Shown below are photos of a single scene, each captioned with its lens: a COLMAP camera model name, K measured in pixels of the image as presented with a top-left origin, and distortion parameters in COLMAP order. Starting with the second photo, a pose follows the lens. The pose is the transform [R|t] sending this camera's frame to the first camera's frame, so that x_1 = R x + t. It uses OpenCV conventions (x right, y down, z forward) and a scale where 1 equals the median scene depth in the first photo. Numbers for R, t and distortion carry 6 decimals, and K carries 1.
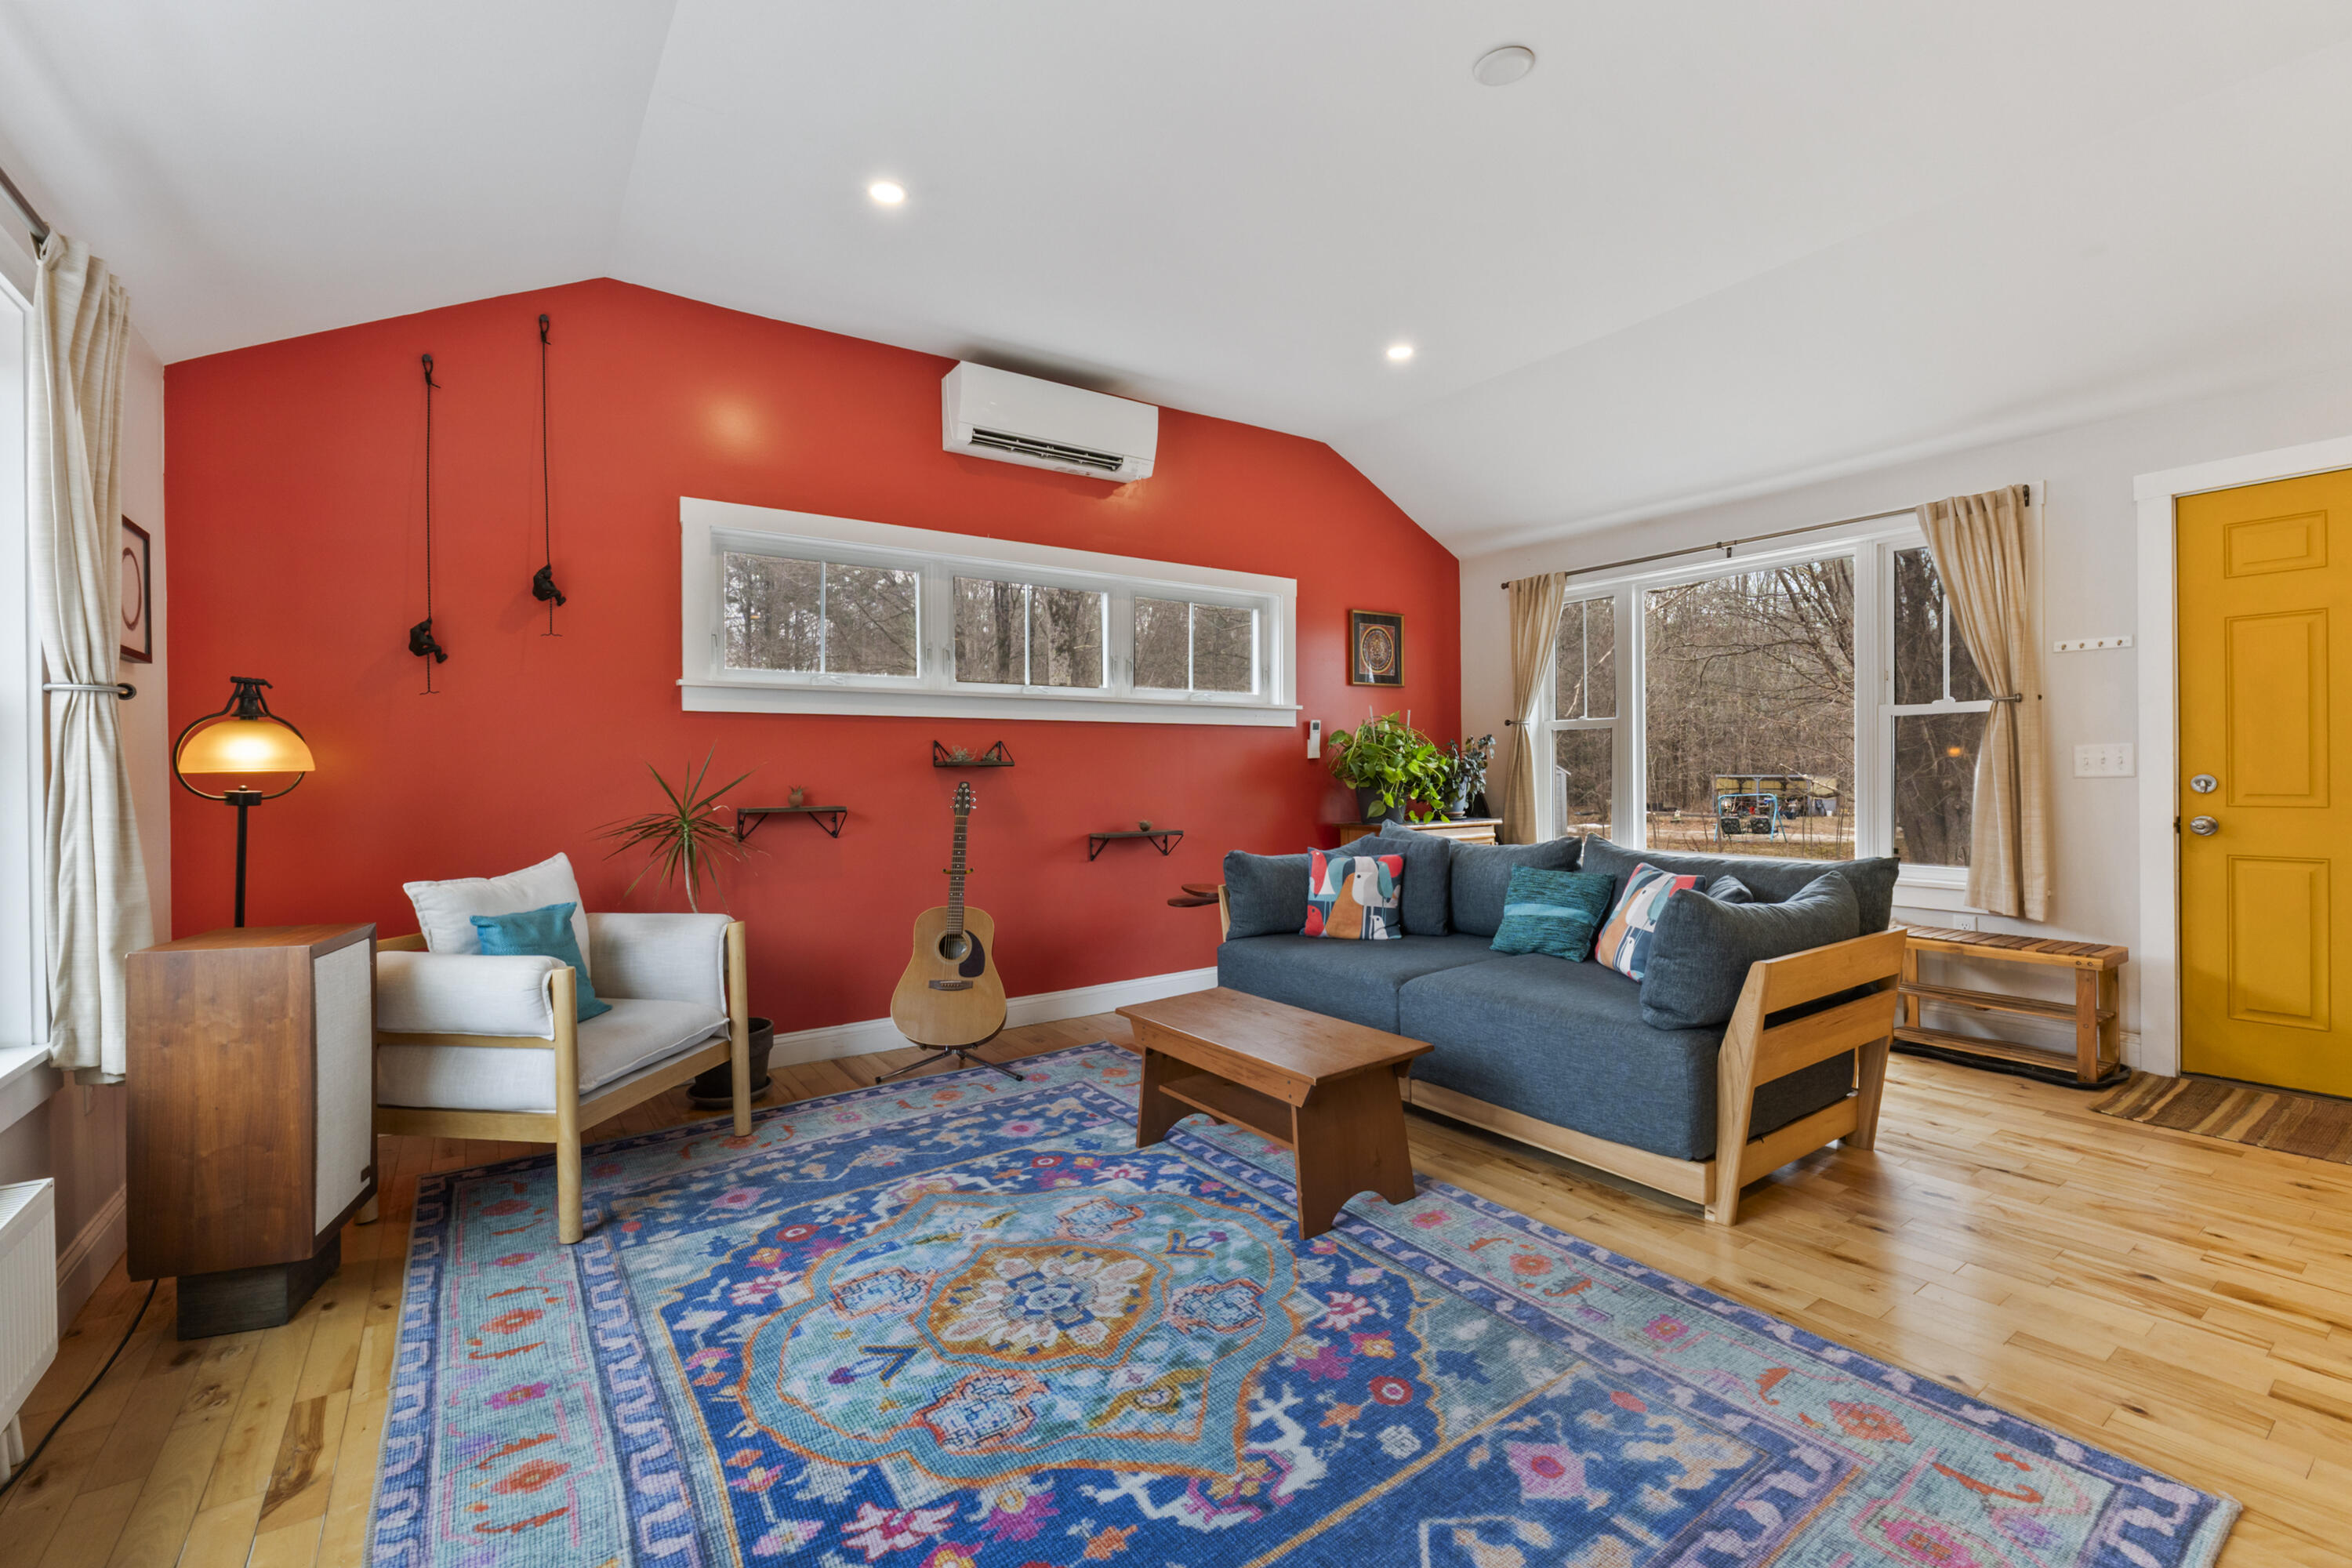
lens RADIAL K [[993.6, 0, 1160.4], [0, 993.6, 780.0], [0, 0, 1]] dist [-0.009359, 0.000513]
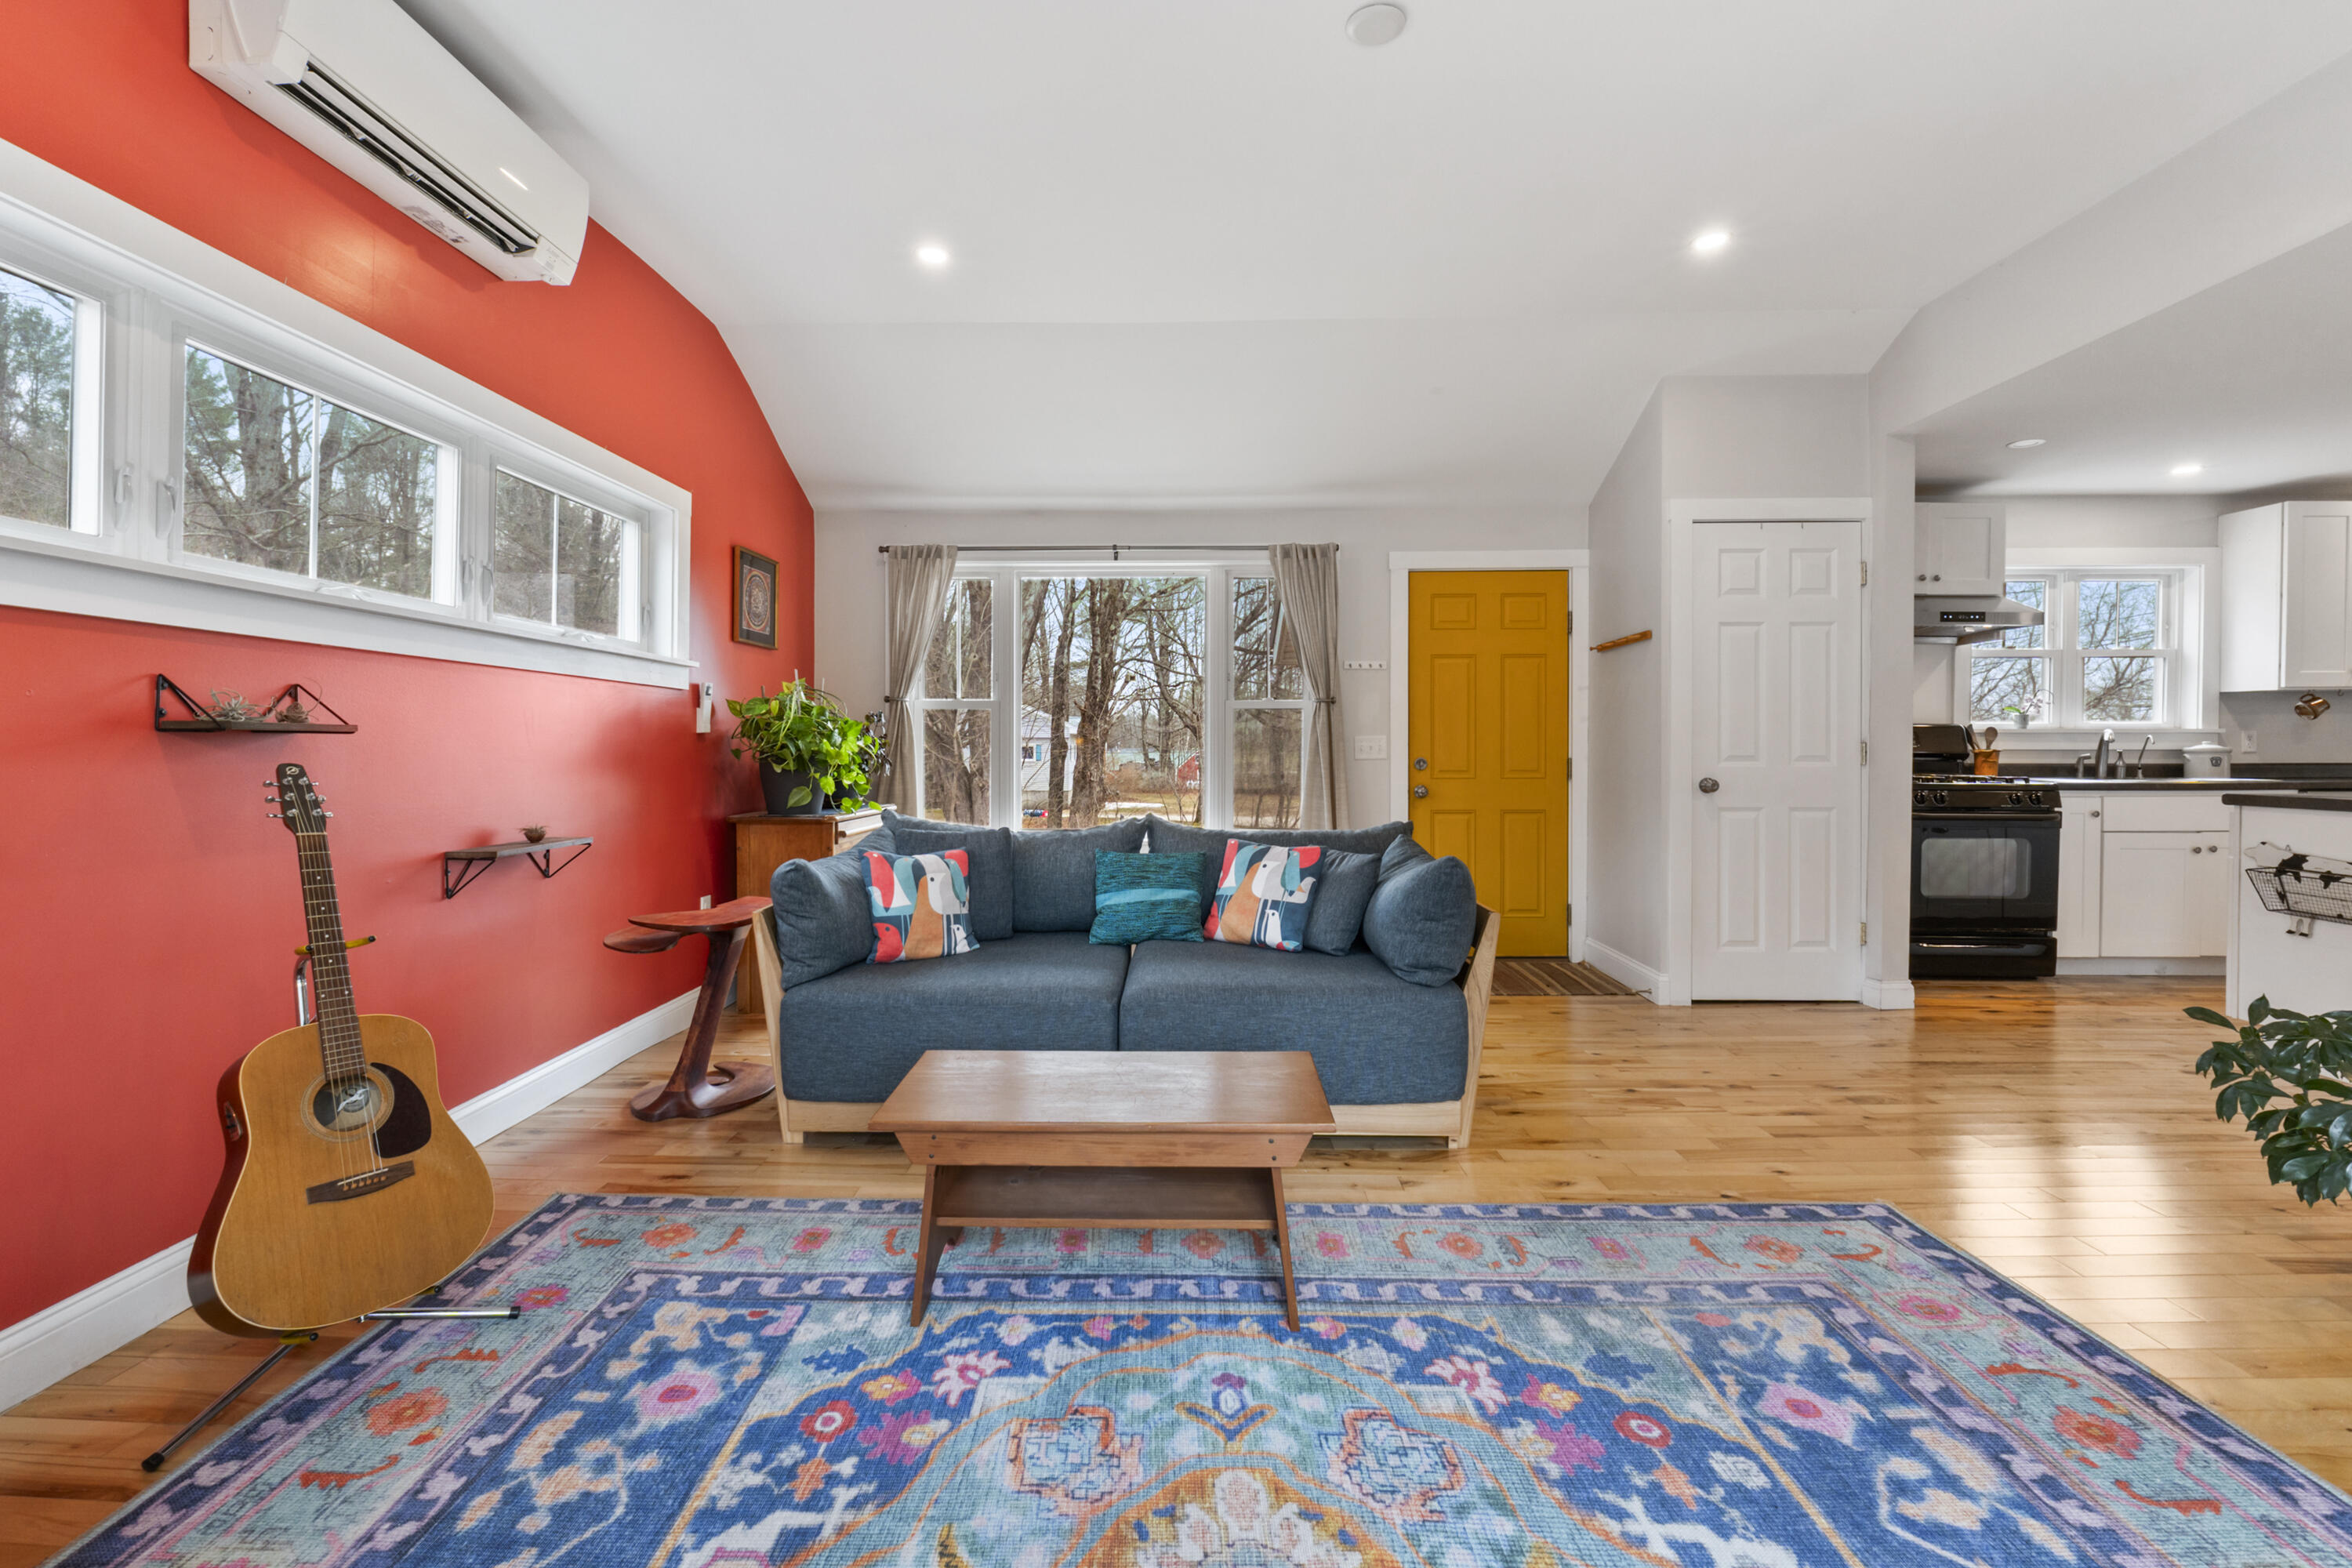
lens RADIAL K [[993.6, 0, 1159.8], [0, 993.6, 749.4], [0, 0, 1]] dist [-0.009359, 0.000513]
pose [[0.587179, 0.011658, 0.809373, -0.473918], [0.002244, 0.999869, -0.016029, 0.006651], [-0.809454, 0.011228, 0.587076, 0.510969]]
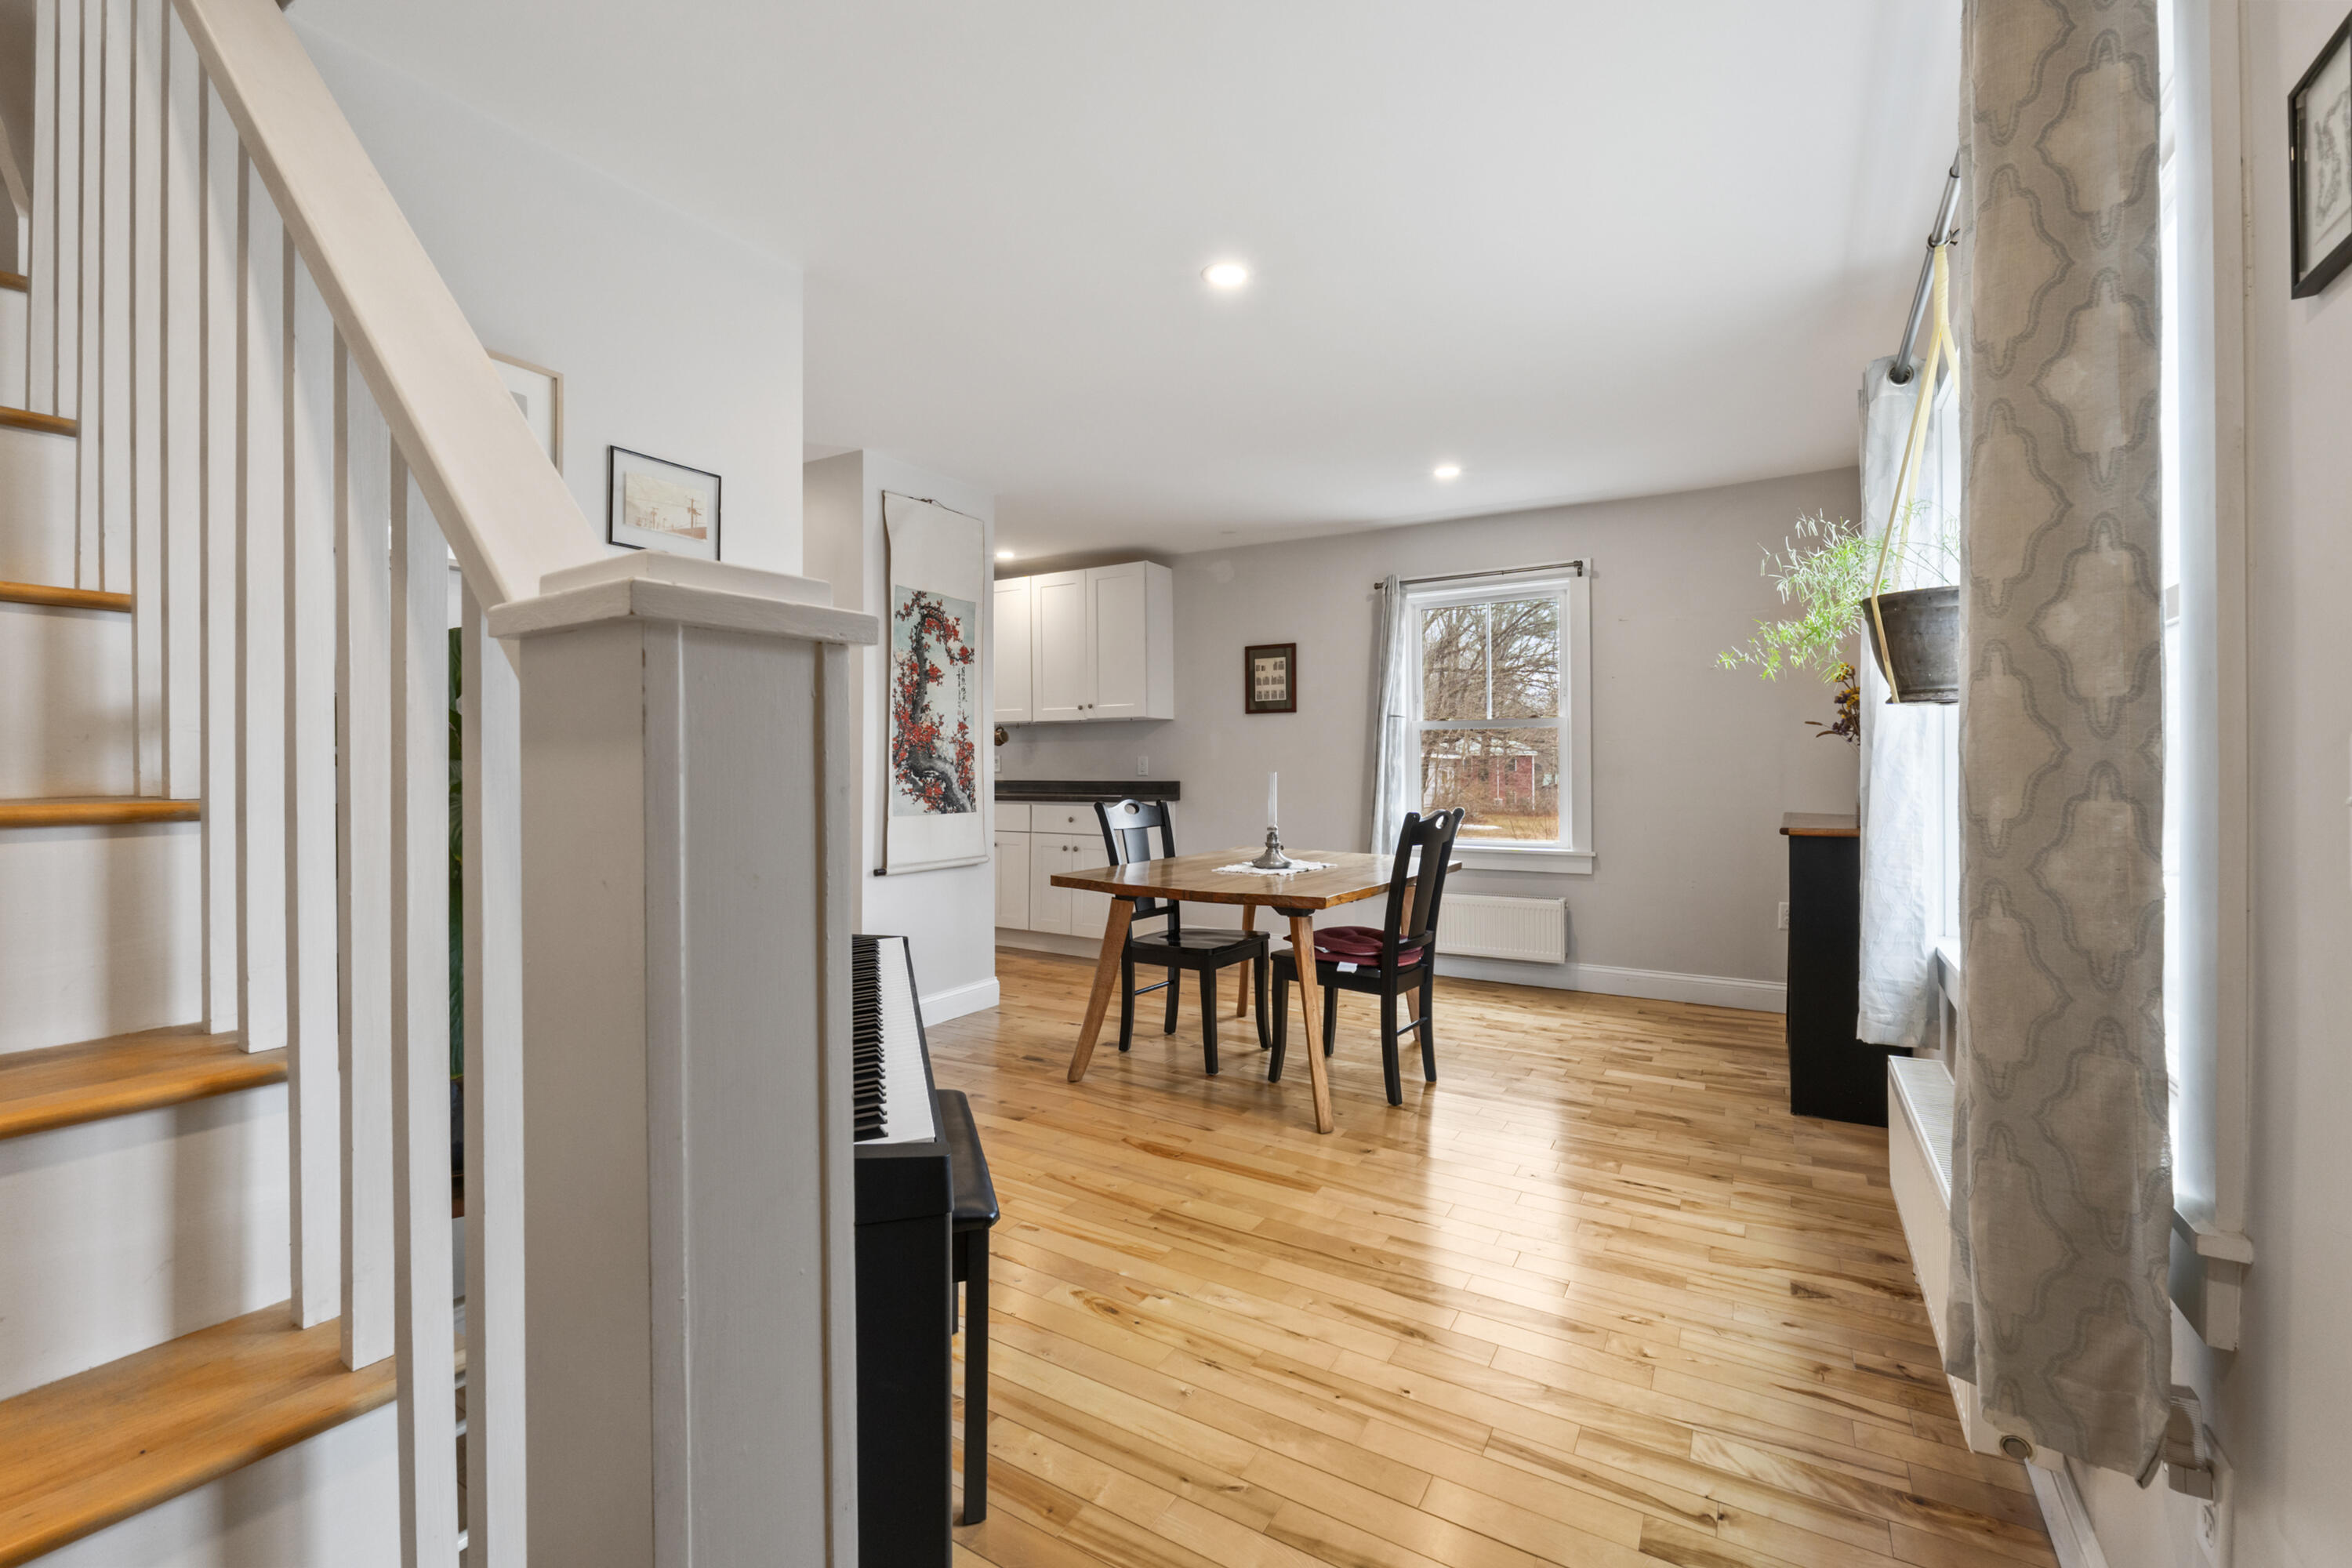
lens RADIAL K [[993.6, 0, 1172.2], [0, 993.6, 764.7], [0, 0, 1]] dist [-0.009359, 0.000513]
pose [[0.909035, 0.015144, 0.416444, 1.560655], [-0.005420, 0.999685, -0.024524, 0.029008], [-0.416684, 0.020036, 0.908830, -2.435584]]
